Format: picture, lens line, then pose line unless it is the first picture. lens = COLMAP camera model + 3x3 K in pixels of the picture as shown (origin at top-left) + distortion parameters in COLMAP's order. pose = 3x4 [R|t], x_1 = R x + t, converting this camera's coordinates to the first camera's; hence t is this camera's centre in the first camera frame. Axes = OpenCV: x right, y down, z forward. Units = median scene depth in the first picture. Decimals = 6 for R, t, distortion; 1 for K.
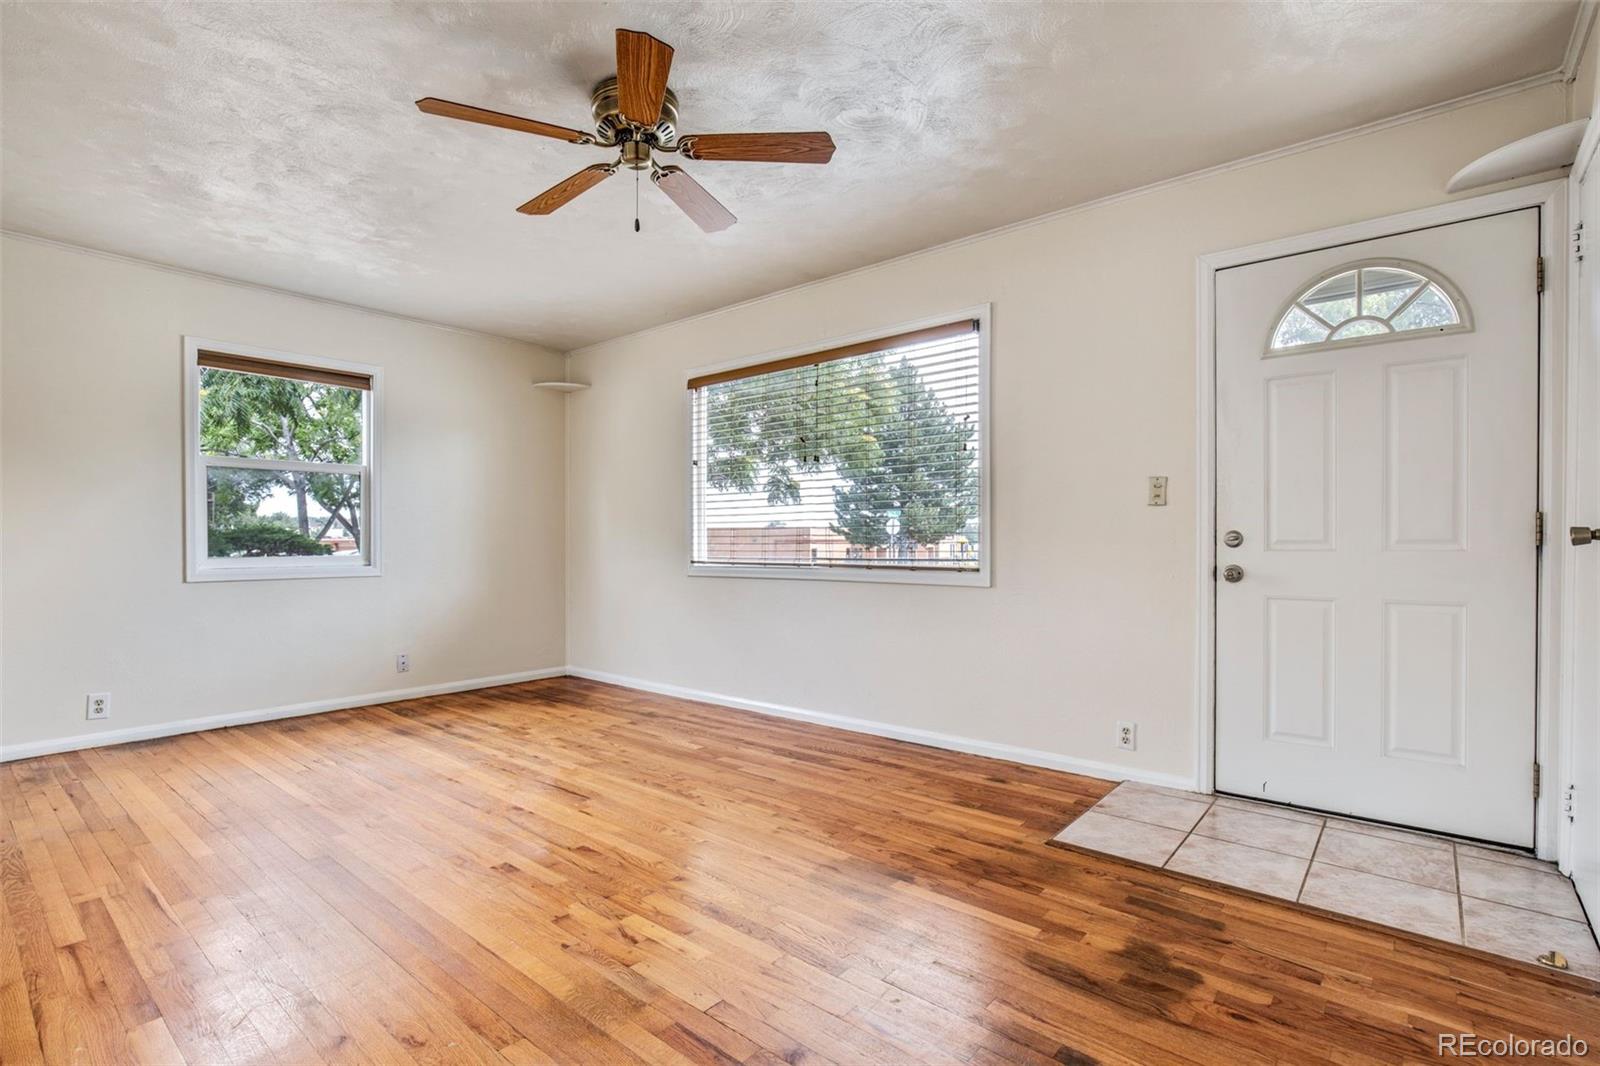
lens RADIAL K [[739.2, 0, 788.5], [0, 739.2, 549.2], [0, 0, 1]] dist [-0.016333, 0.004585]
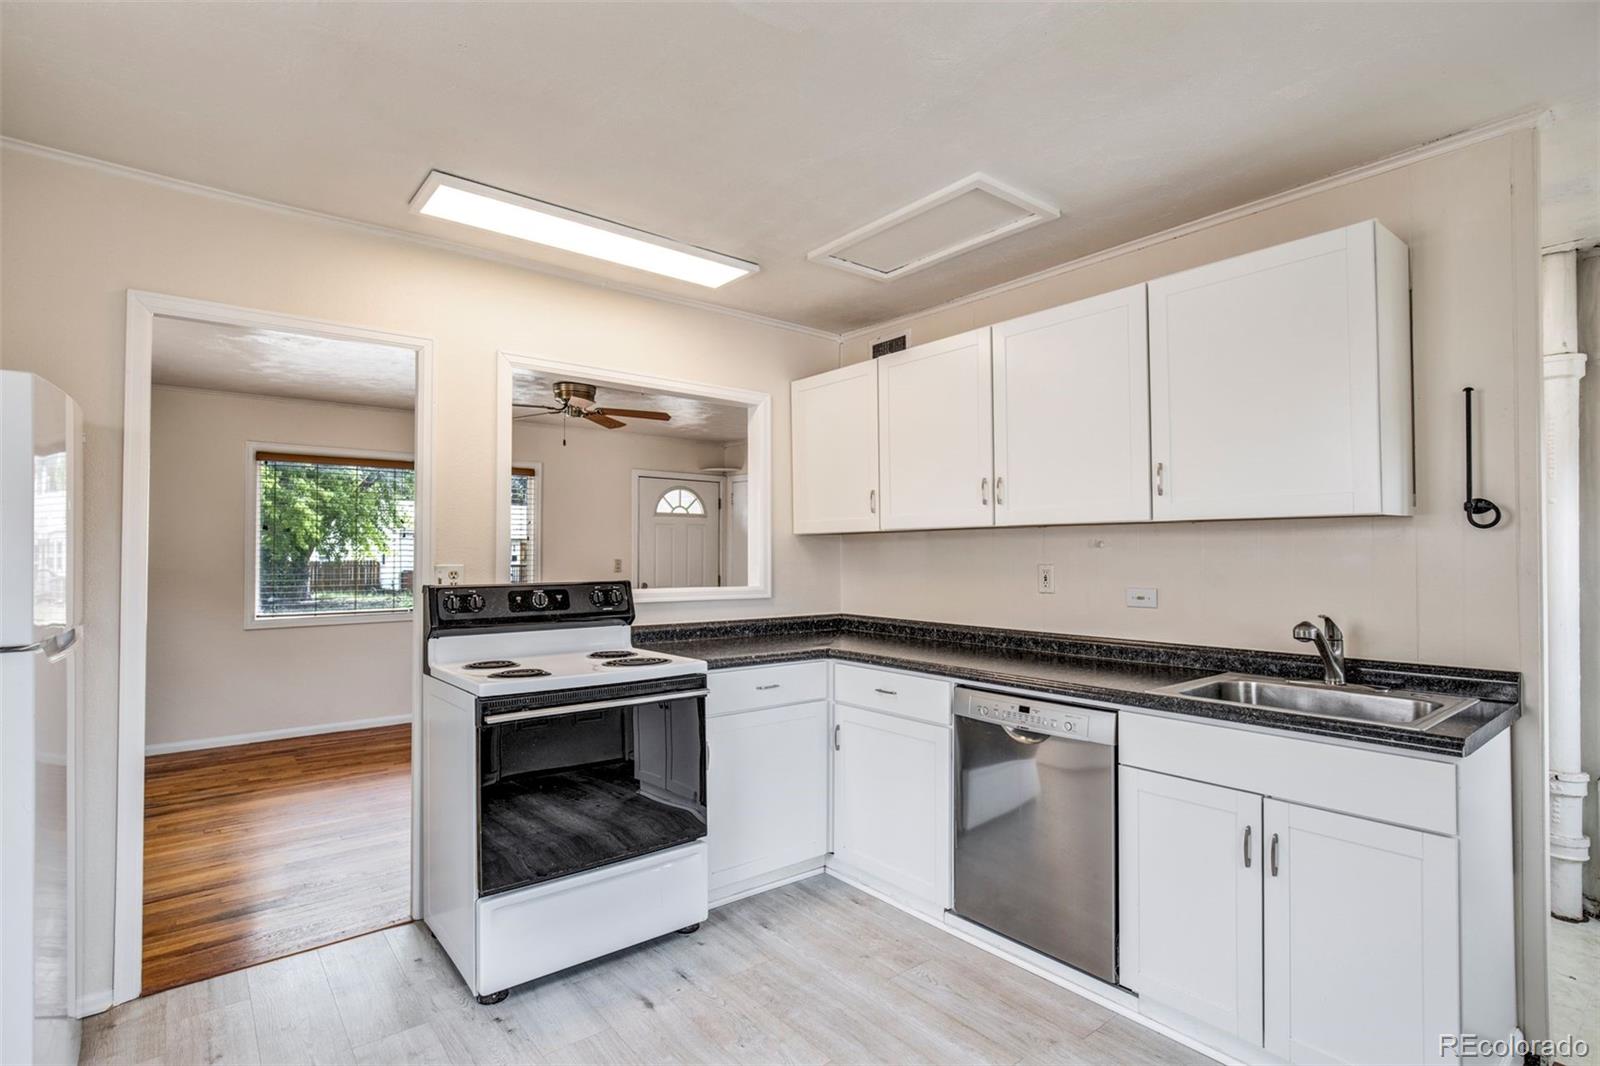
lens RADIAL K [[774.9, 0, 808.5], [0, 774.9, 540.9], [0, 0, 1]] dist [-0.002290, -0.000287]
pose [[0.180420, 0.015628, 0.983466, -1.717332], [0.008849, 0.999807, -0.017512, -0.102490], [-0.983550, 0.011862, 0.180247, -0.026759]]
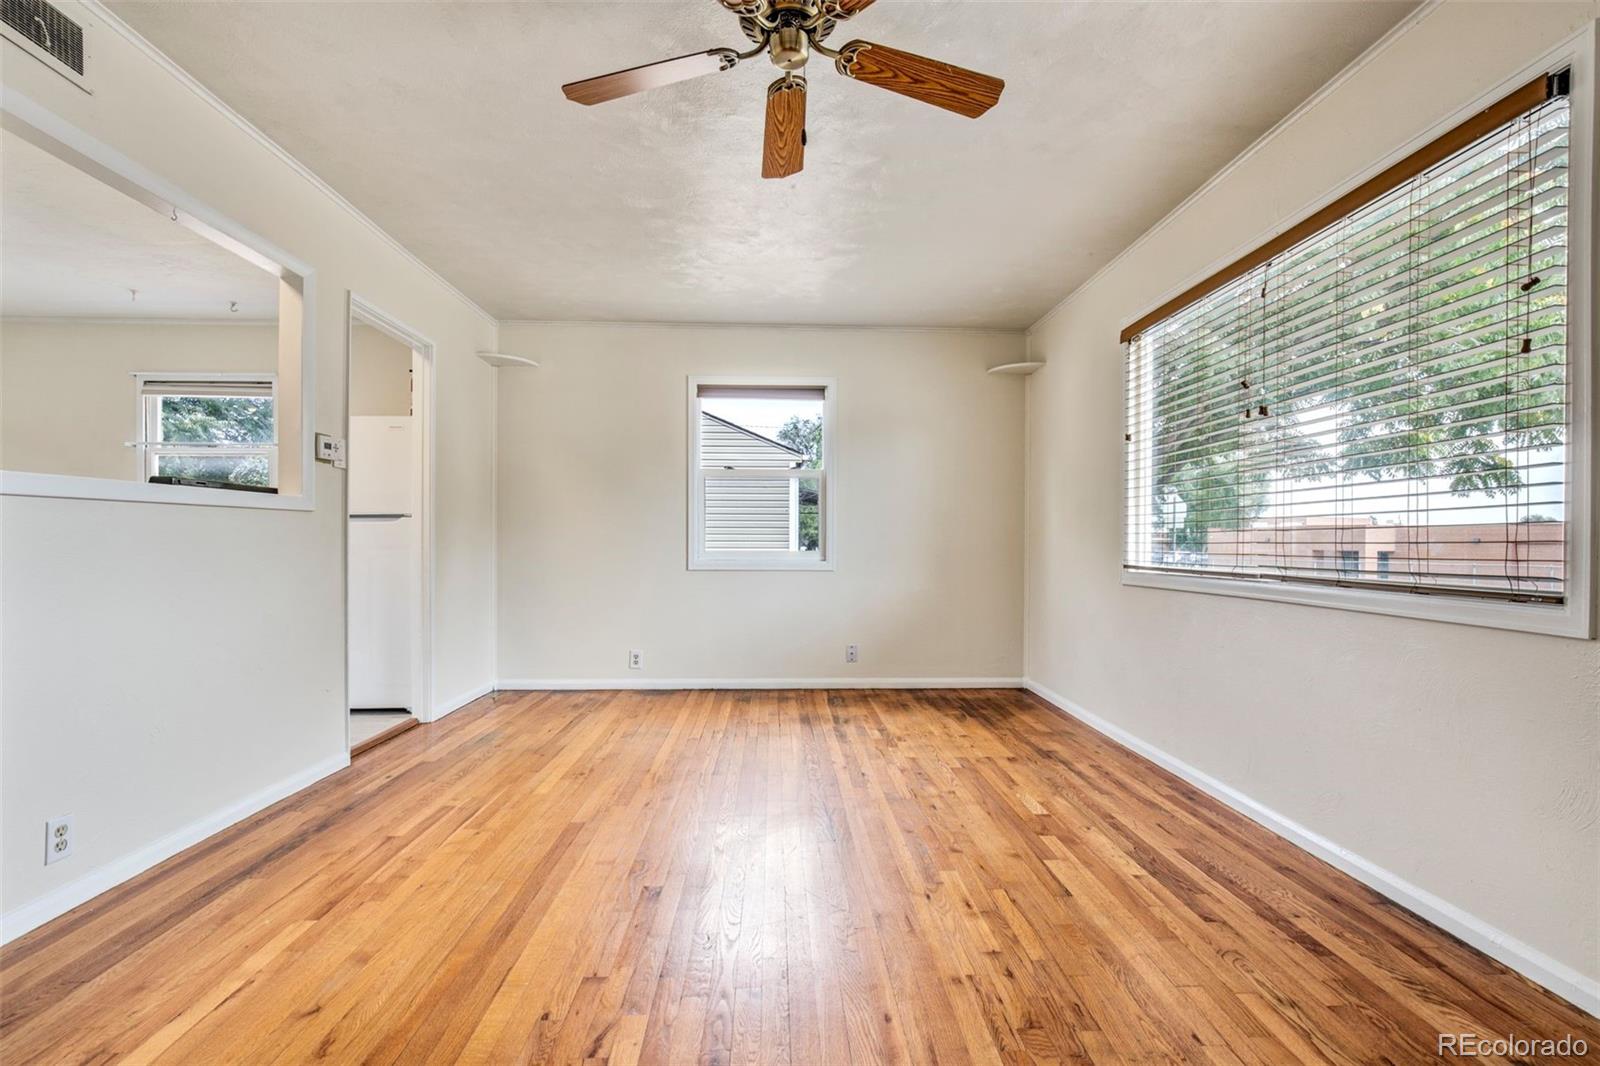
lens RADIAL K [[739.2, 0, 800.7], [0, 739.2, 546.0], [0, 0, 1]] dist [-0.016333, 0.004585]
pose [[0.680882, 0.012900, -0.732280, 0.300065], [-0.008748, 0.999917, 0.009482, -0.008447], [0.732341, -0.000050, 0.680938, 0.366966]]
